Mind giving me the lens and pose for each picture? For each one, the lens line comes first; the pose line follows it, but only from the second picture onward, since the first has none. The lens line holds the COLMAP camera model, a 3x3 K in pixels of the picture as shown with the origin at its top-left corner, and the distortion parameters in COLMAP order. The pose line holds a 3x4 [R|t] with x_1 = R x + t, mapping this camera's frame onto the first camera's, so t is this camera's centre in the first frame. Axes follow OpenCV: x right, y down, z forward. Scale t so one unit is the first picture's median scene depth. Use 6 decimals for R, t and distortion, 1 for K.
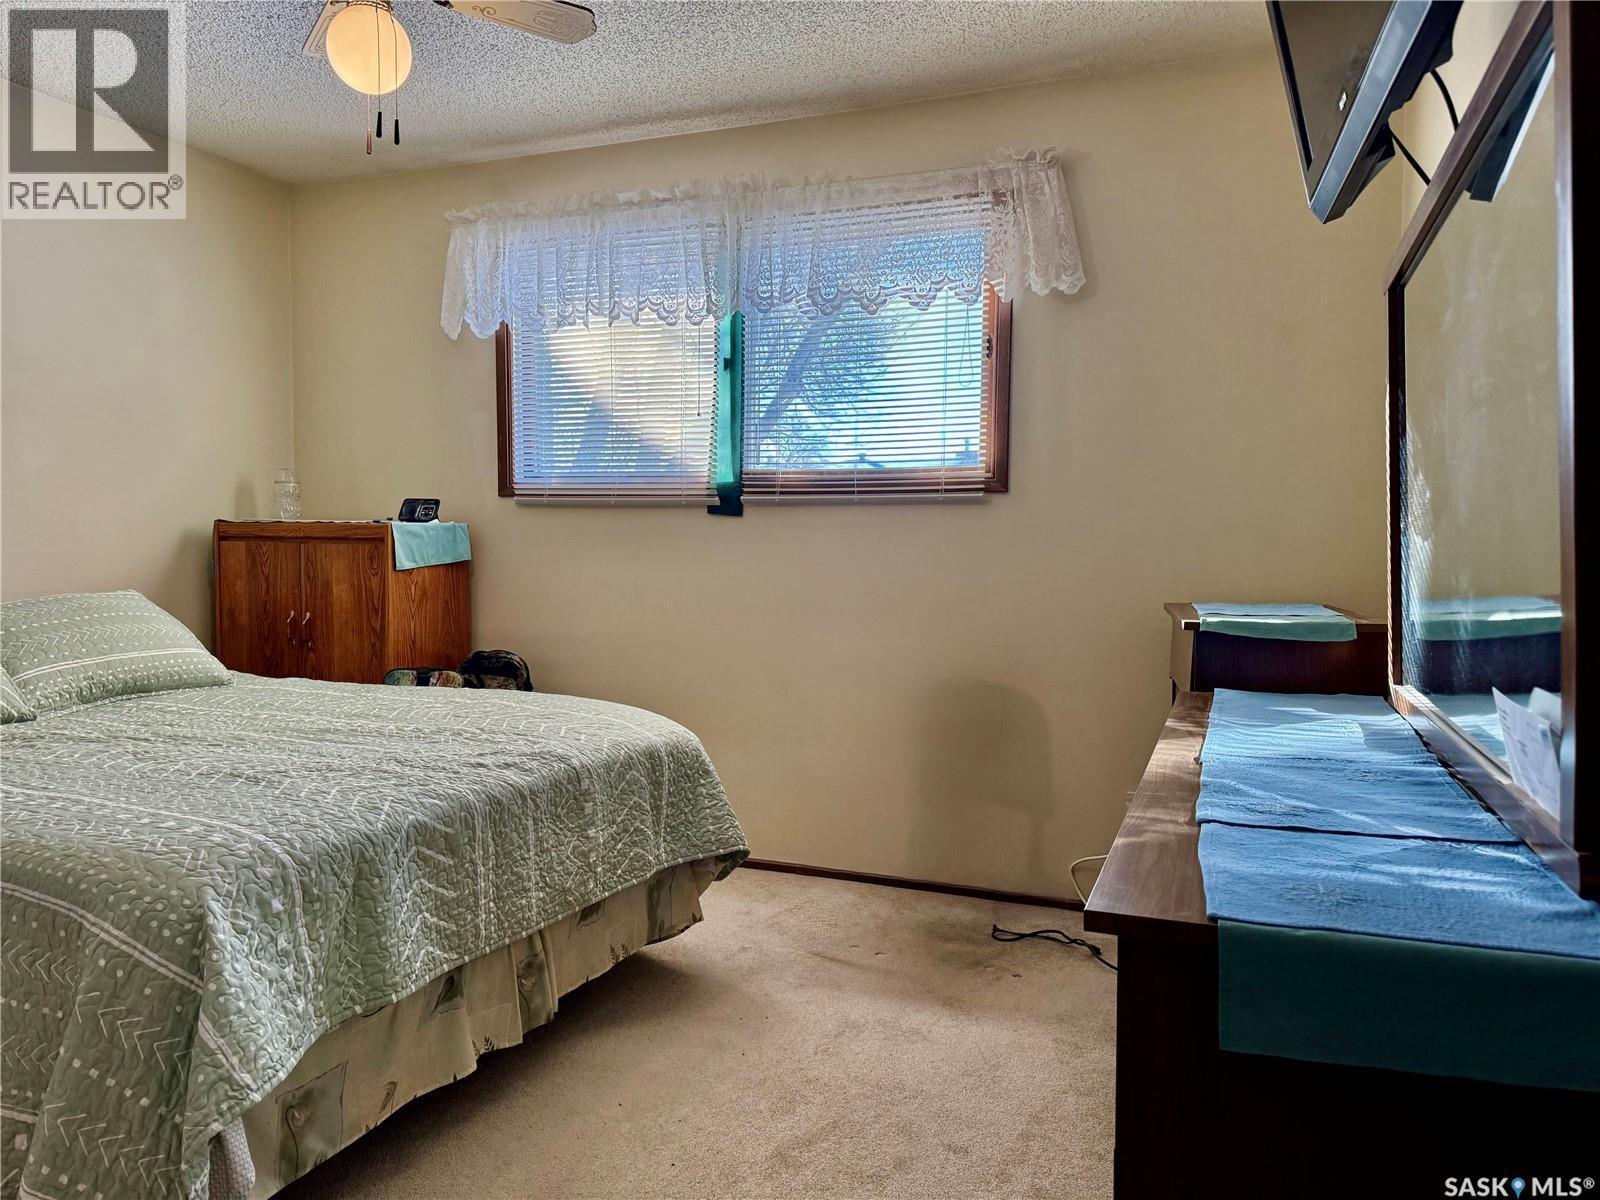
lens RADIAL K [[1126.2, 0, 803.7], [0, 1126.2, 603.6], [0, 0, 1]] dist [0.144661, -0.277781]
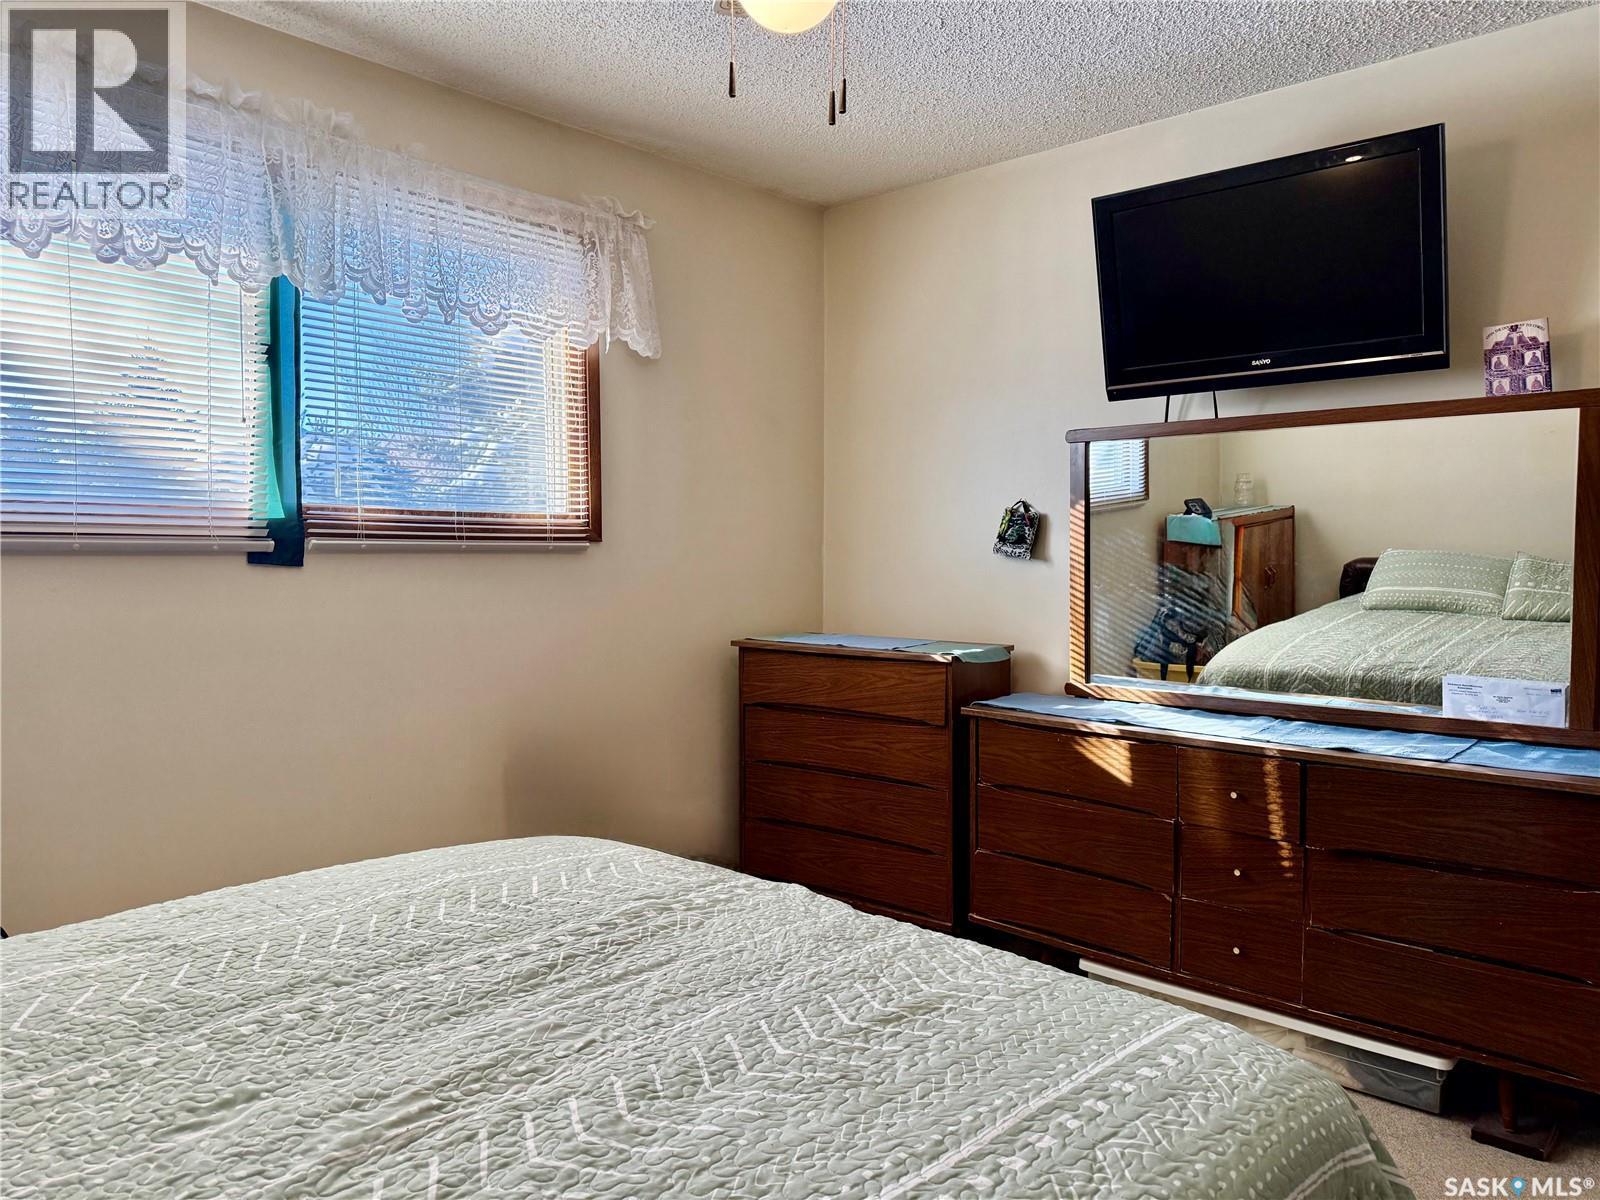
lens RADIAL K [[1126.2, 0, 803.7], [0, 1126.2, 603.6], [0, 0, 1]] dist [0.144661, -0.277781]
pose [[0.381908, -0.039273, 0.923366, -0.622681], [0.074076, 0.997183, 0.011775, -0.039556], [-0.921227, 0.063902, 0.383741, 0.430798]]
